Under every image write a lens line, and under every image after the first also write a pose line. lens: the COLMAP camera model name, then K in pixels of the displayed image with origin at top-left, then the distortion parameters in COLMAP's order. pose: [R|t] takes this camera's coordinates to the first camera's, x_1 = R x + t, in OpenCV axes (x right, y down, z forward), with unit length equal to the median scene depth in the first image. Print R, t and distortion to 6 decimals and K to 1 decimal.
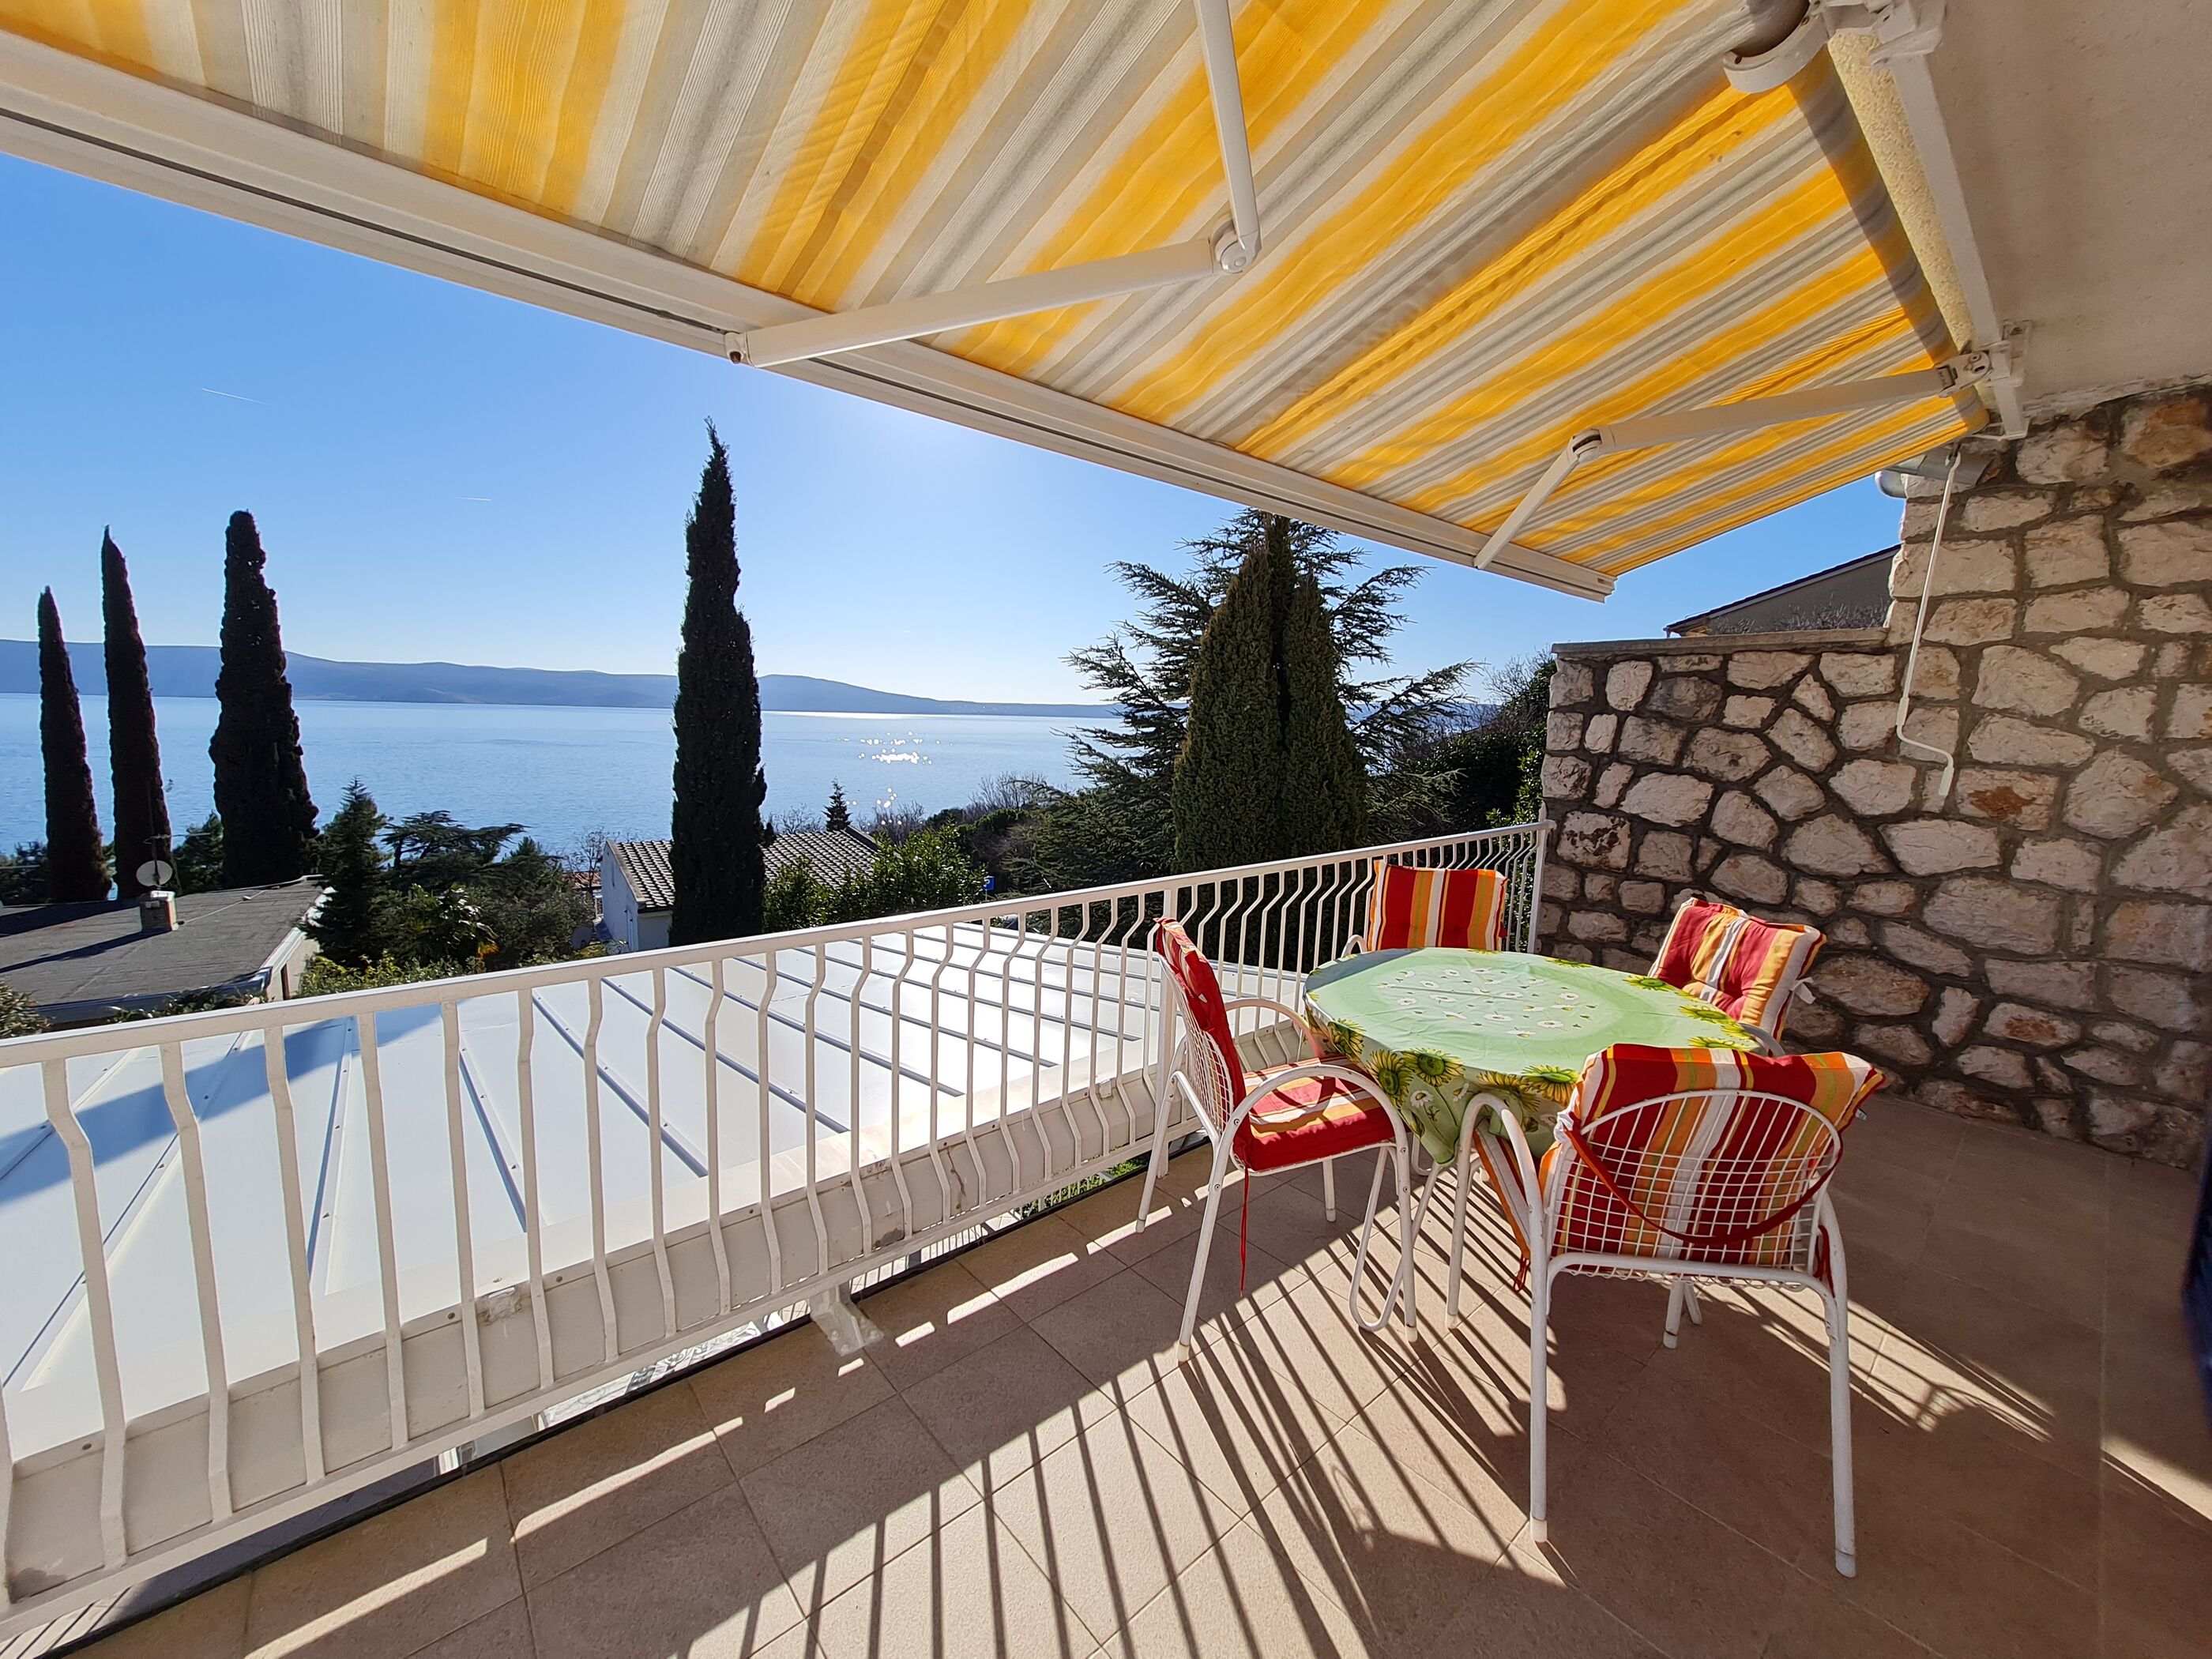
lens RADIAL K [[865.6, 0, 1104.0], [0, 865.6, 822.1], [0, 0, 1]] dist [0.010859, -0.000605]
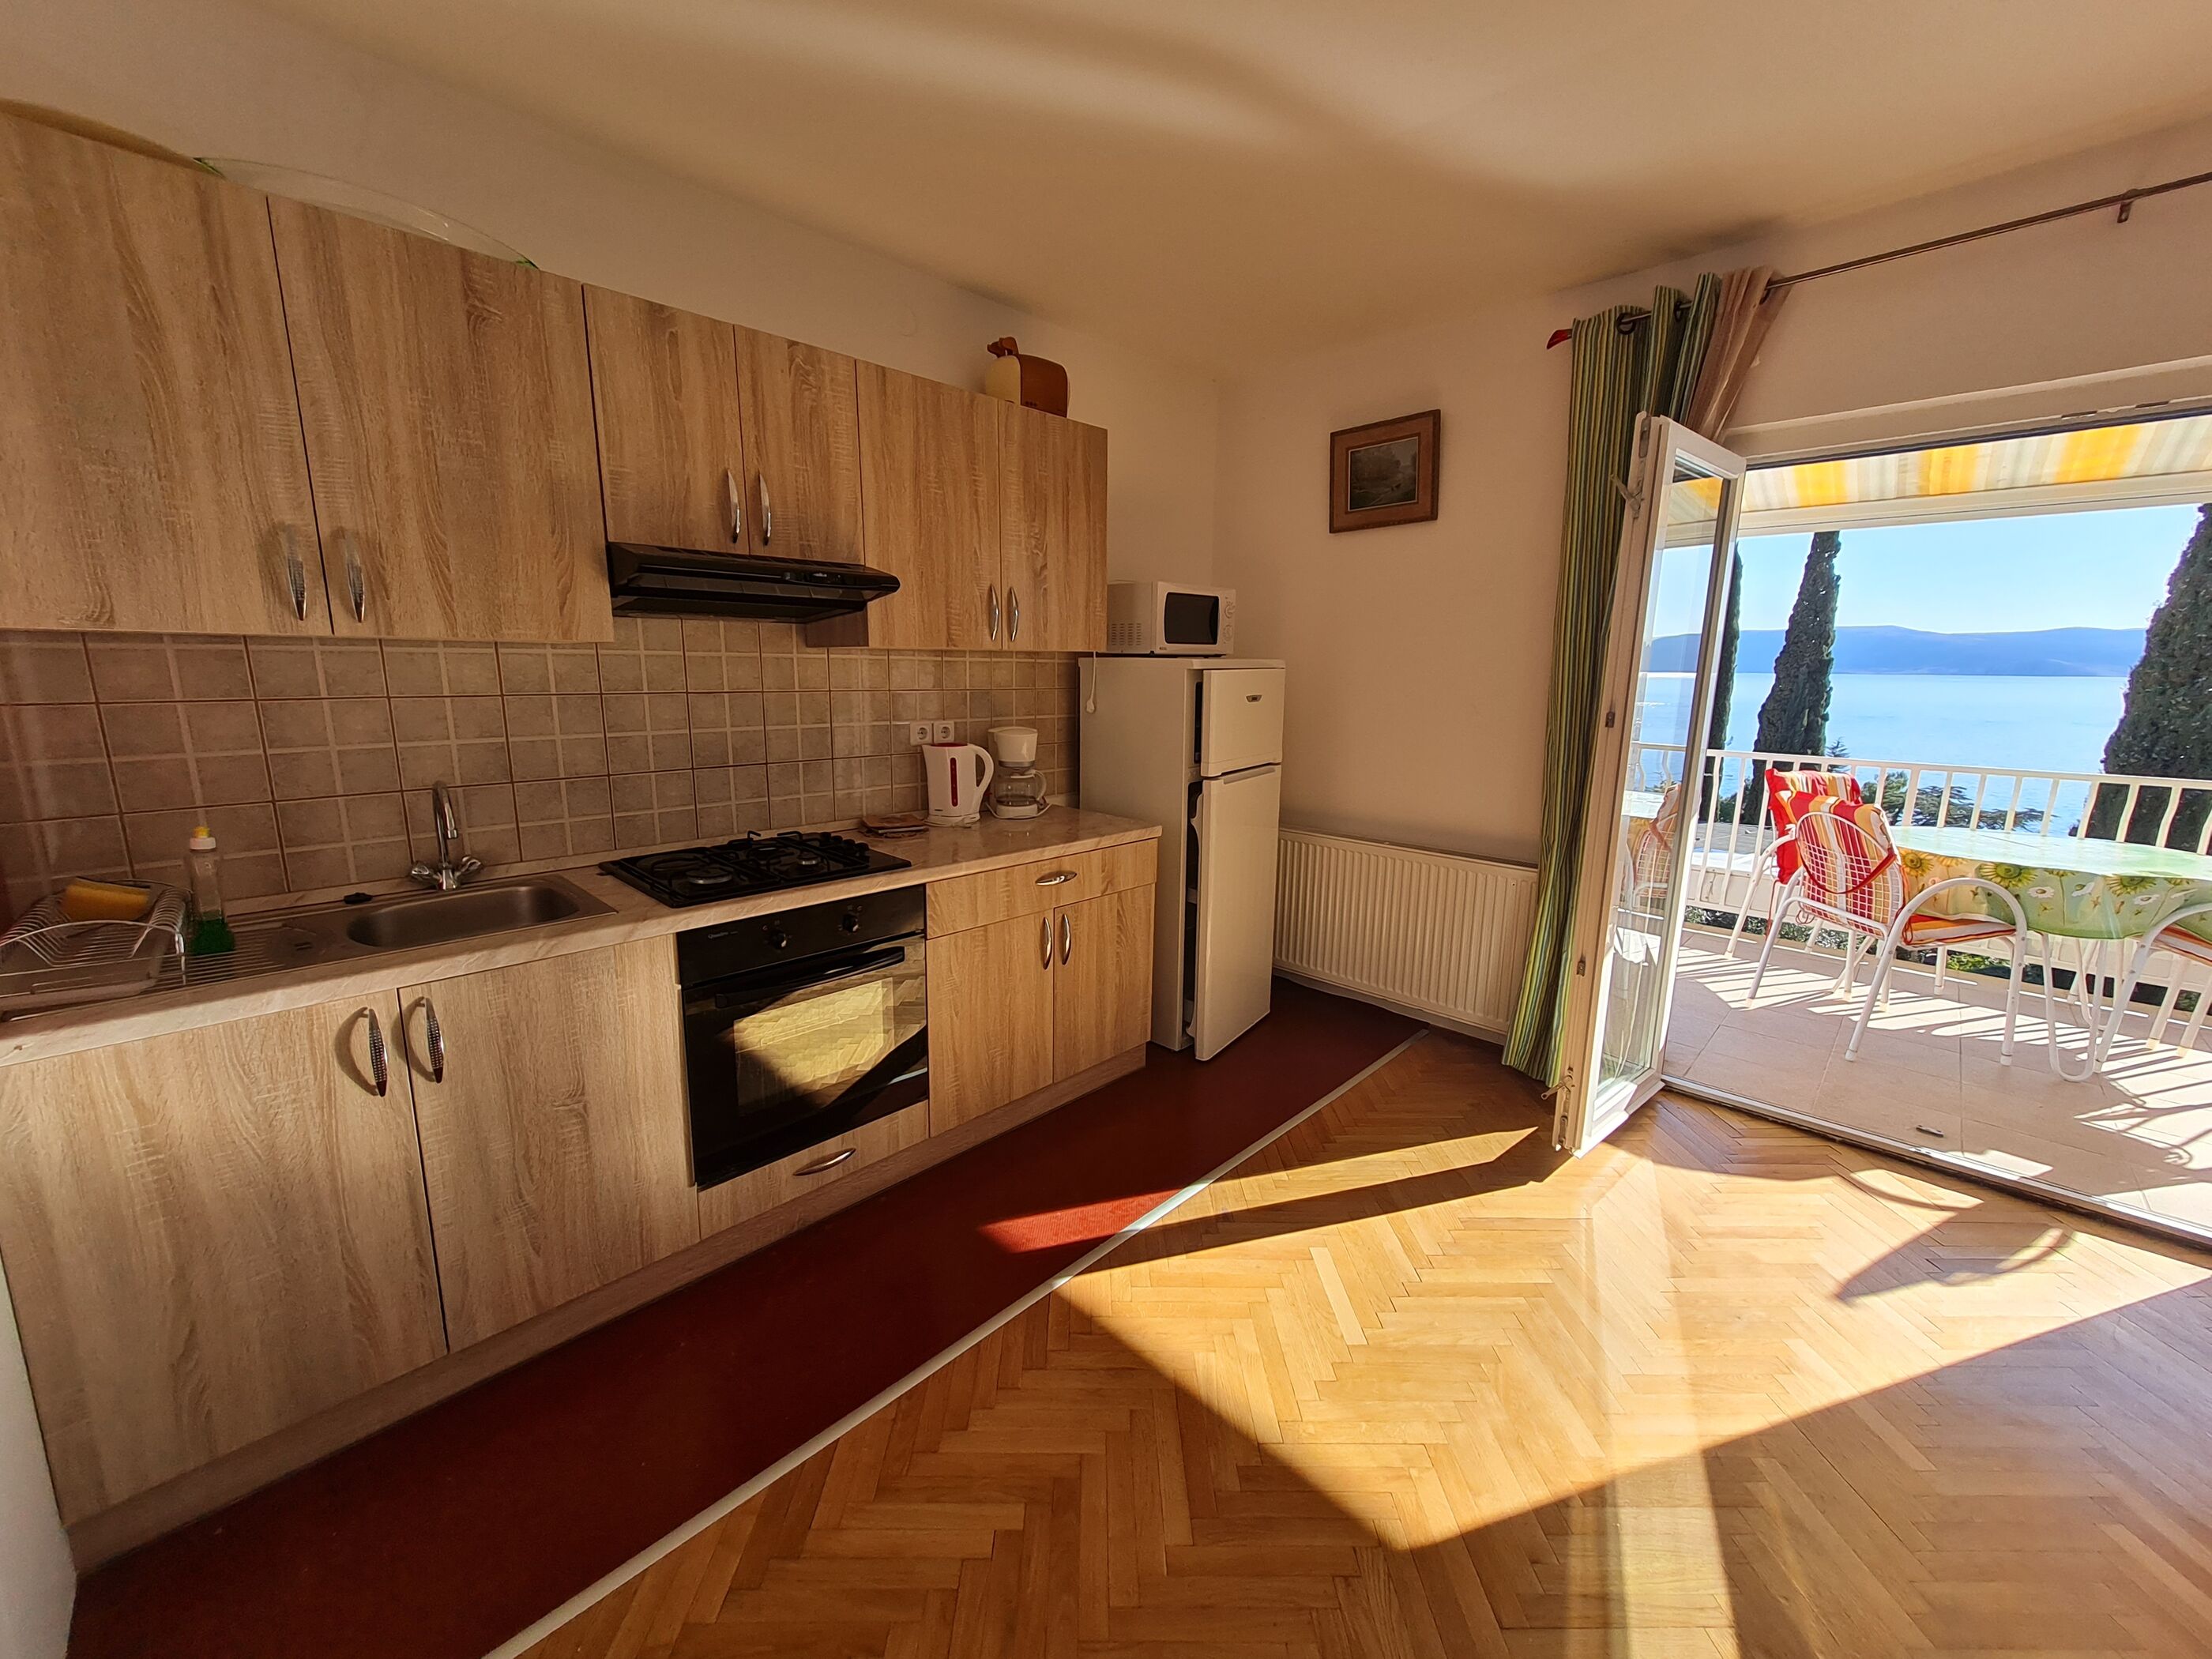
lens RADIAL K [[865.6, 0, 1104.0], [0, 865.6, 822.1], [0, 0, 1]] dist [0.010859, -0.000605]
pose [[0.102629, 0.155741, -0.982452, 0.124300], [-0.126345, 0.981709, 0.142425, 0.009917], [0.986663, 0.109511, 0.120429, -0.052490]]
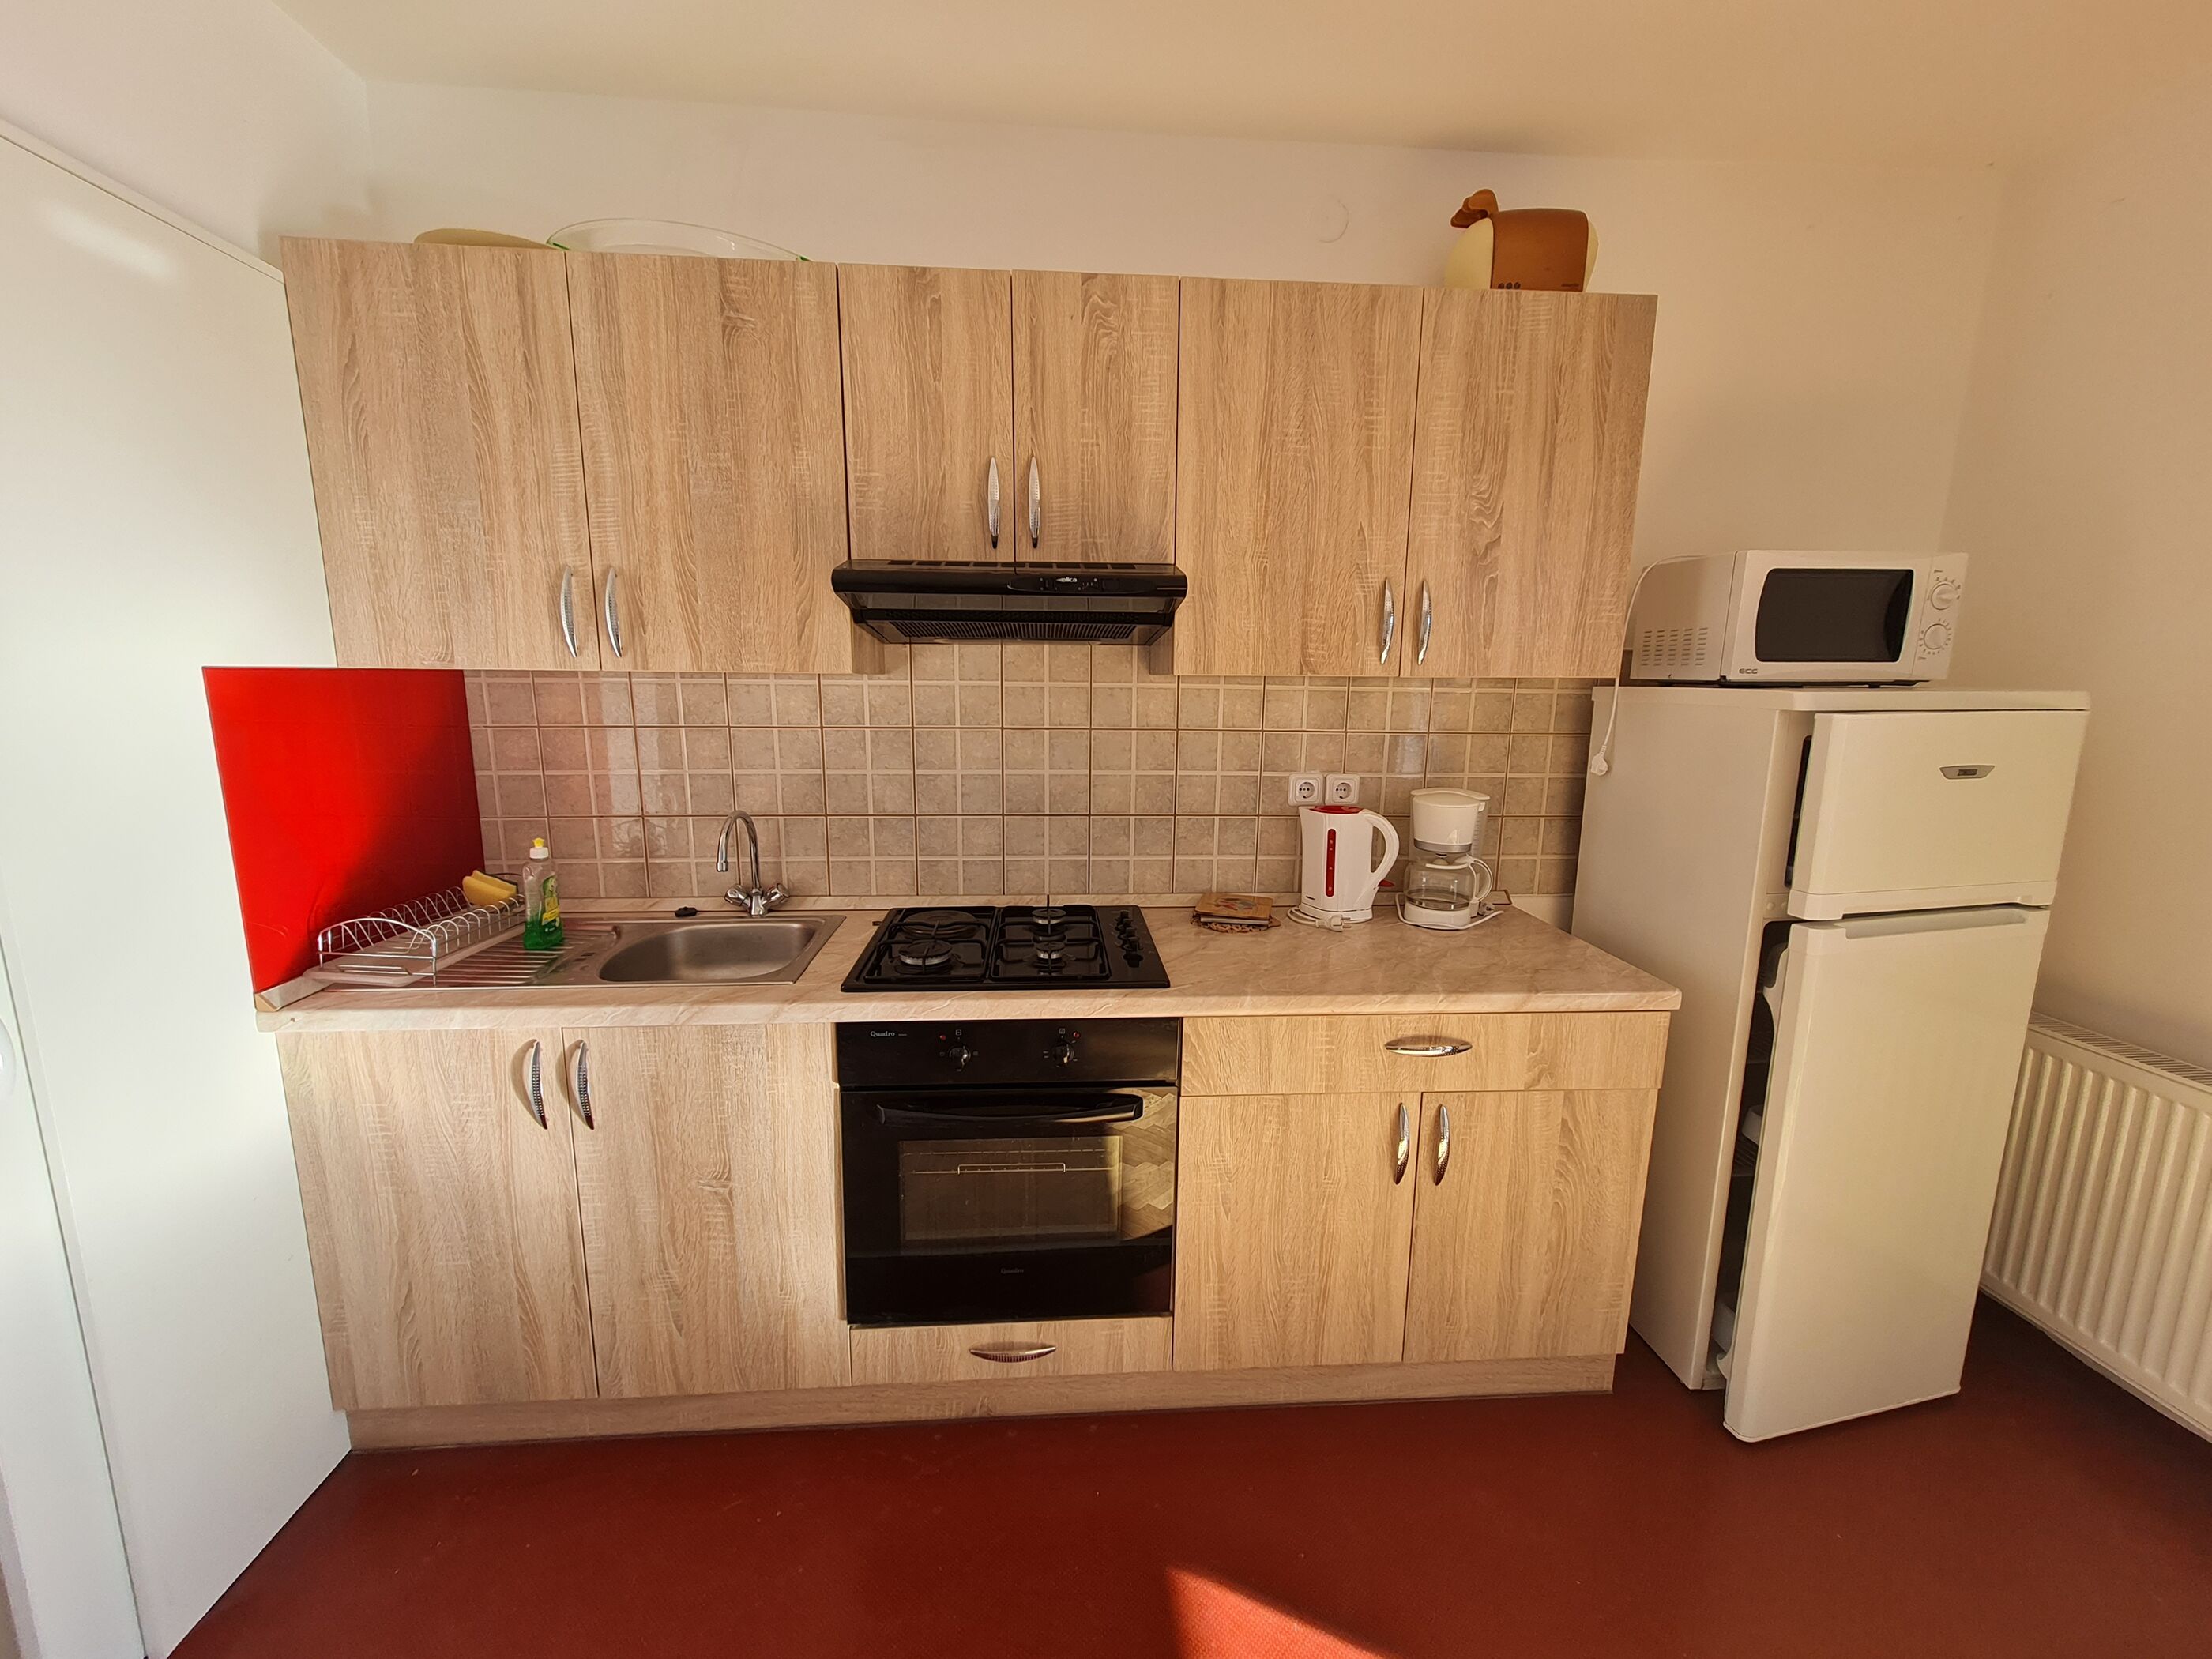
lens RADIAL K [[865.6, 0, 1104.0], [0, 865.6, 822.1], [0, 0, 1]] dist [0.010859, -0.000605]
pose [[-0.578299, 0.104818, -0.809063, 0.112656], [-0.122040, 0.969439, 0.212827, 0.008477], [0.806645, 0.221815, -0.547834, -0.046389]]
